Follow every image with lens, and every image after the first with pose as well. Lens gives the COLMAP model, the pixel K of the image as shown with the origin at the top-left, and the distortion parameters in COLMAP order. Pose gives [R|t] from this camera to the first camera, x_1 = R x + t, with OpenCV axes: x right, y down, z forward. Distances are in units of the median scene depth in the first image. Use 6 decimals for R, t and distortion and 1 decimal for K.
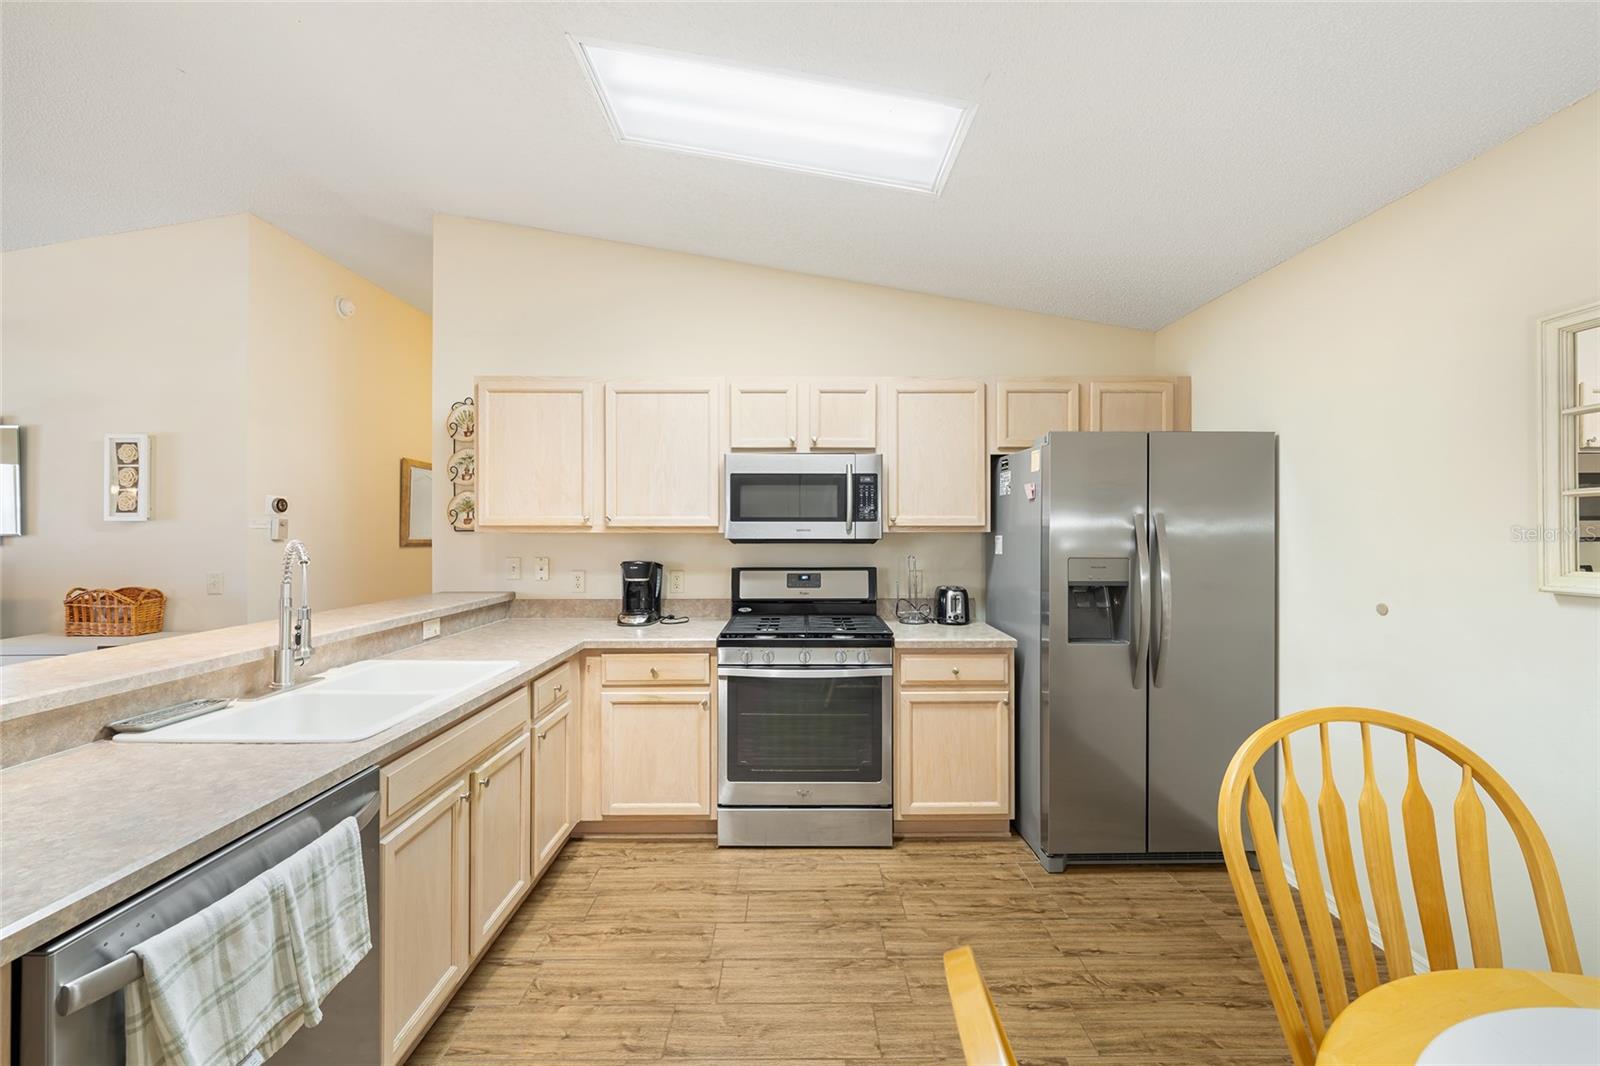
lens RADIAL K [[621.4, 0, 798.5], [0, 621.4, 535.2], [0, 0, 1]] dist [-0.001861, 0.000600]
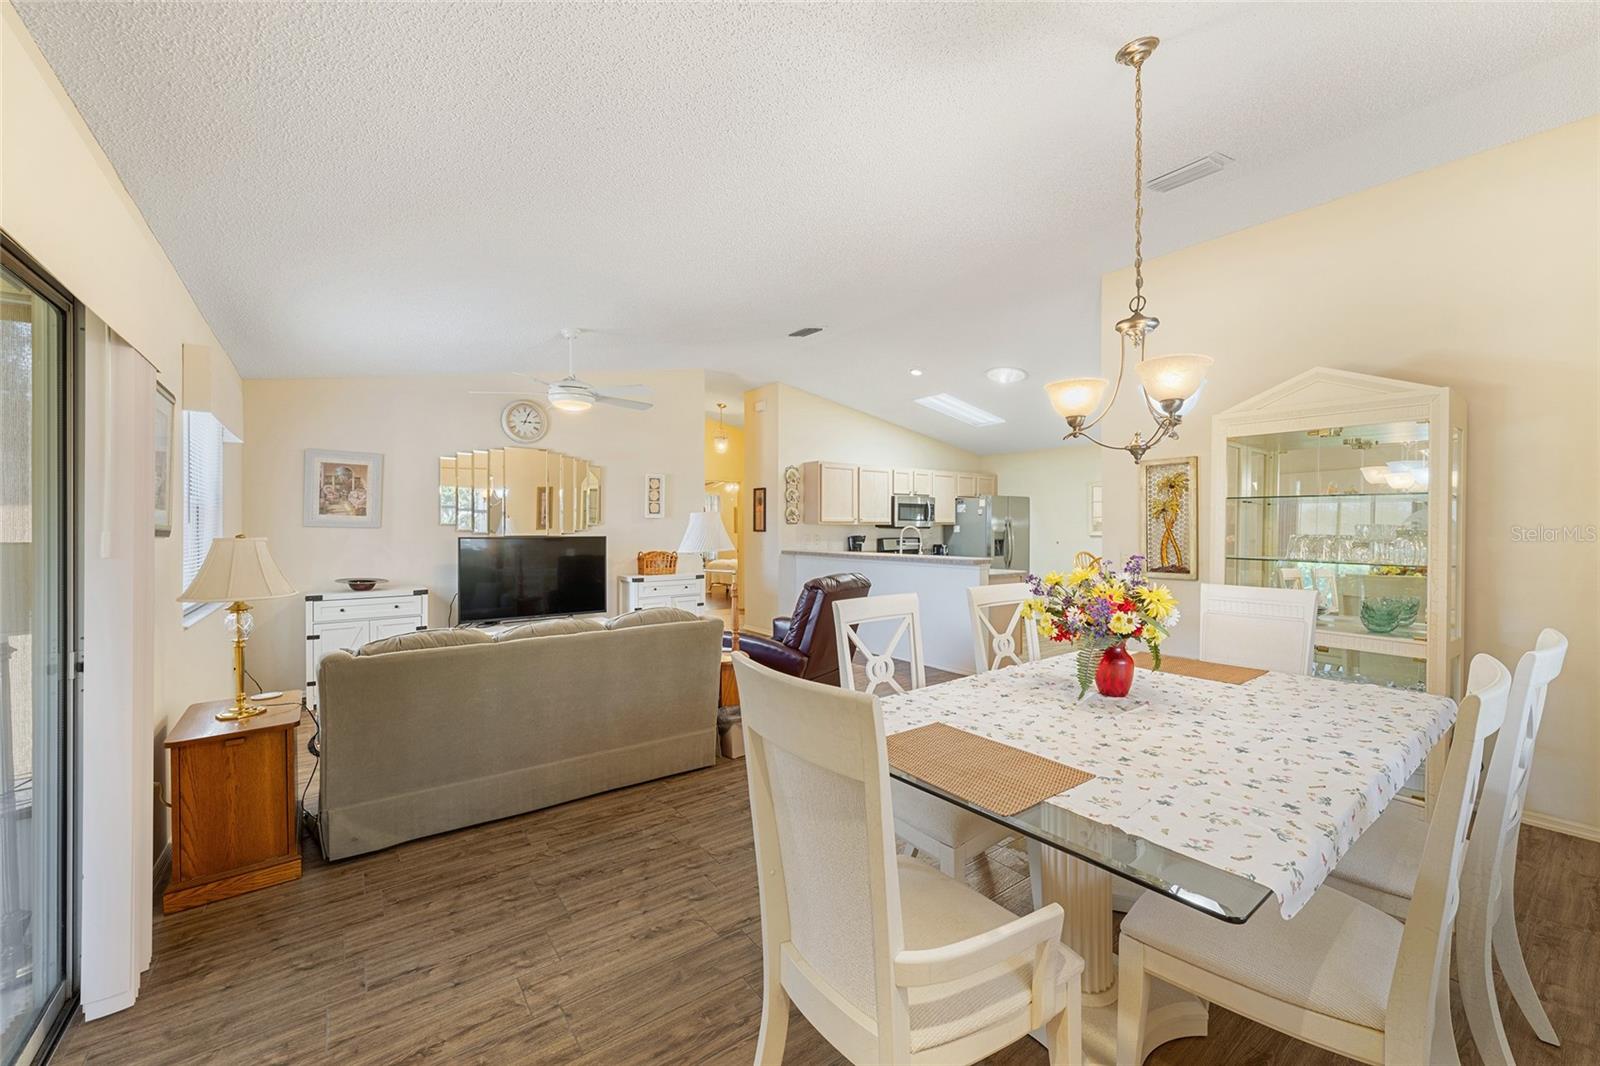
lens RADIAL K [[621.4, 0, 796.9], [0, 621.4, 526.7], [0, 0, 1]] dist [-0.001861, 0.000600]
pose [[0.810357, 0.000503, 0.585936, -2.085288], [0.002728, 0.999986, -0.004632, 0.017772], [-0.585930, 0.005352, 0.810344, -0.974139]]
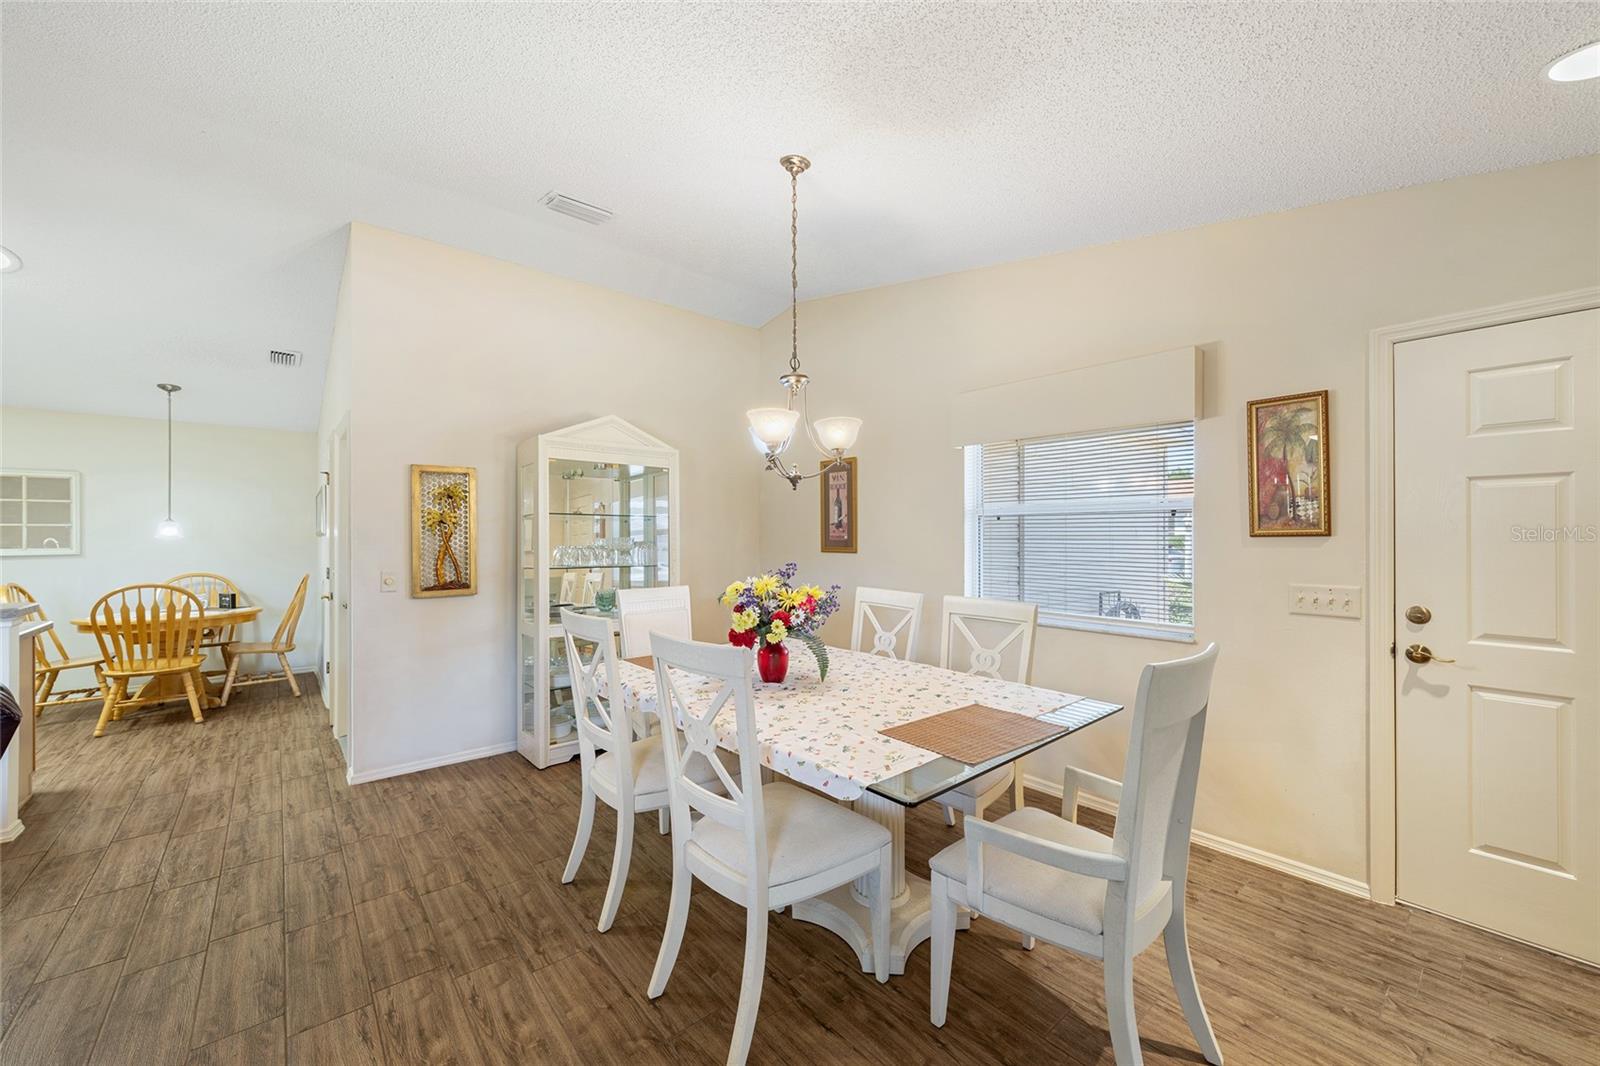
lens RADIAL K [[621.4, 0, 794.6], [0, 621.4, 532.0], [0, 0, 1]] dist [-0.001861, 0.000600]
pose [[-0.637772, 0.008331, 0.770180, -2.044162], [0.008582, 0.999956, -0.003711, 0.008468], [-0.770178, 0.004243, -0.637815, -0.109022]]
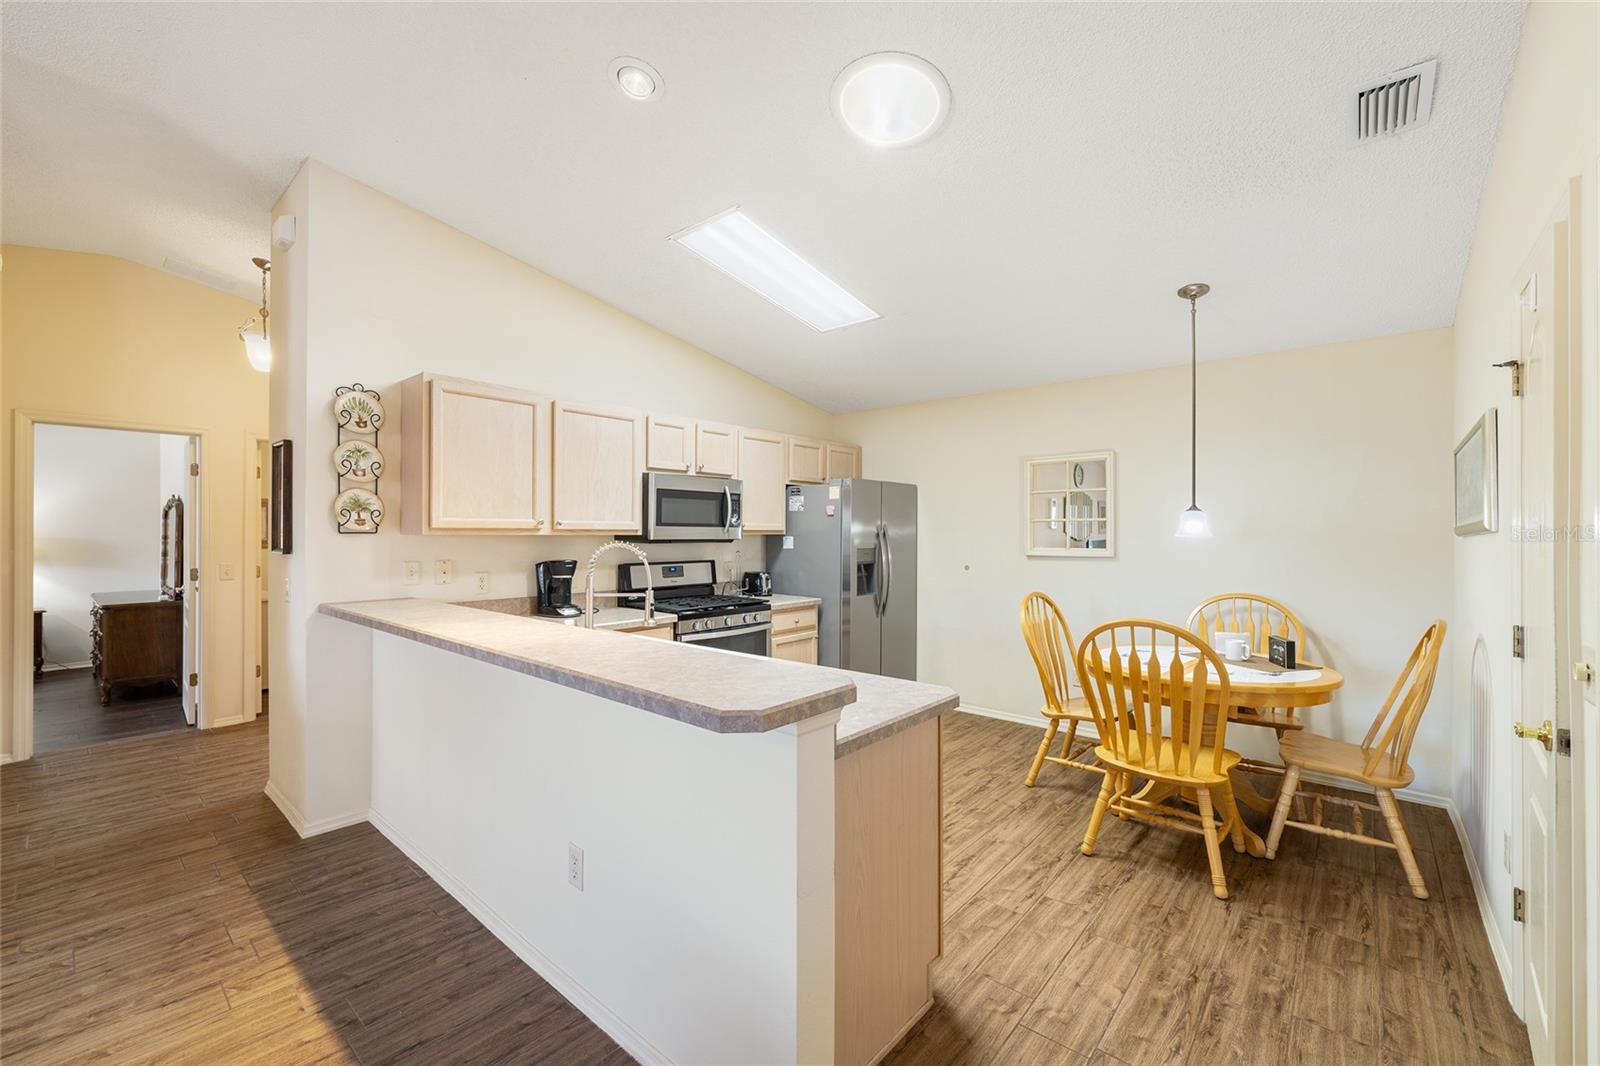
lens RADIAL K [[650.3, 0, 799.1], [0, 650.3, 533.7], [0, 0, 1]] dist [-0.000218, -0.000482]
pose [[0.663370, -0.000209, 0.748292, -0.906334], [0.002343, 0.999996, -0.001799, -0.002857], [-0.748288, 0.002947, 0.663367, -0.102145]]
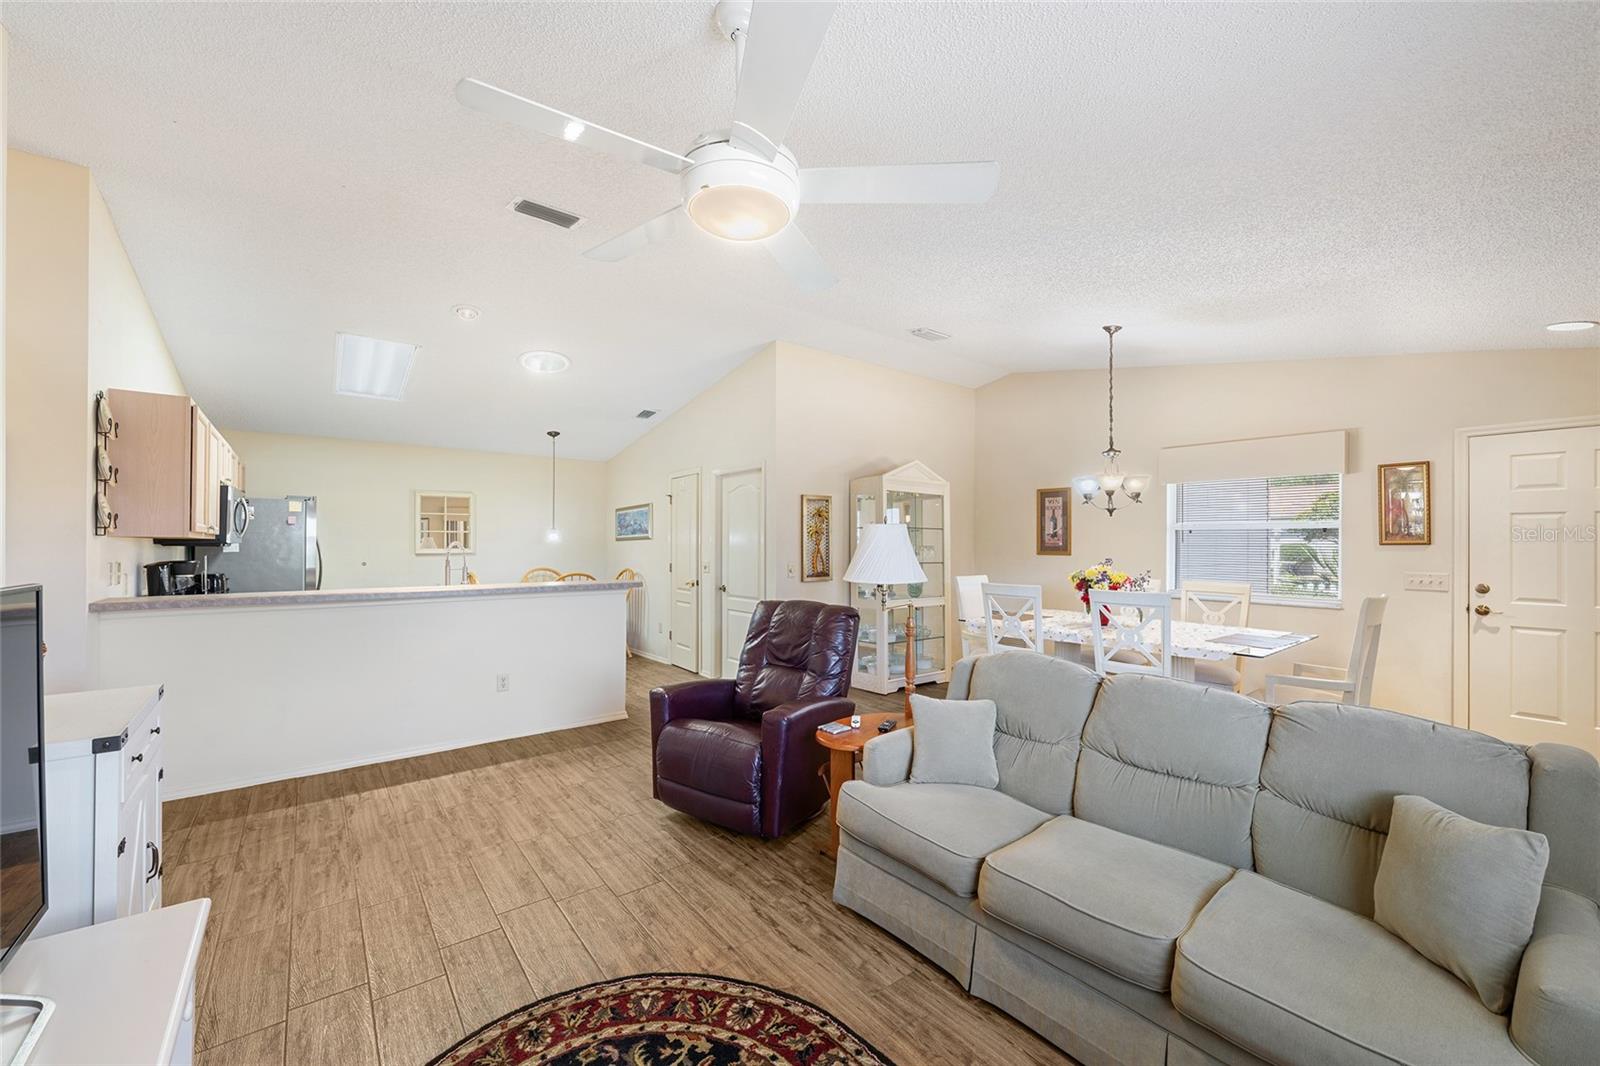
lens RADIAL K [[621.4, 0, 804.5], [0, 621.4, 540.0], [0, 0, 1]] dist [-0.001861, 0.000600]
pose [[-0.609098, 0.003015, 0.793090, -2.118397], [0.002523, 0.999995, -0.001863, 0.005272], [-0.793091, 0.000867, -0.609102, 0.815318]]
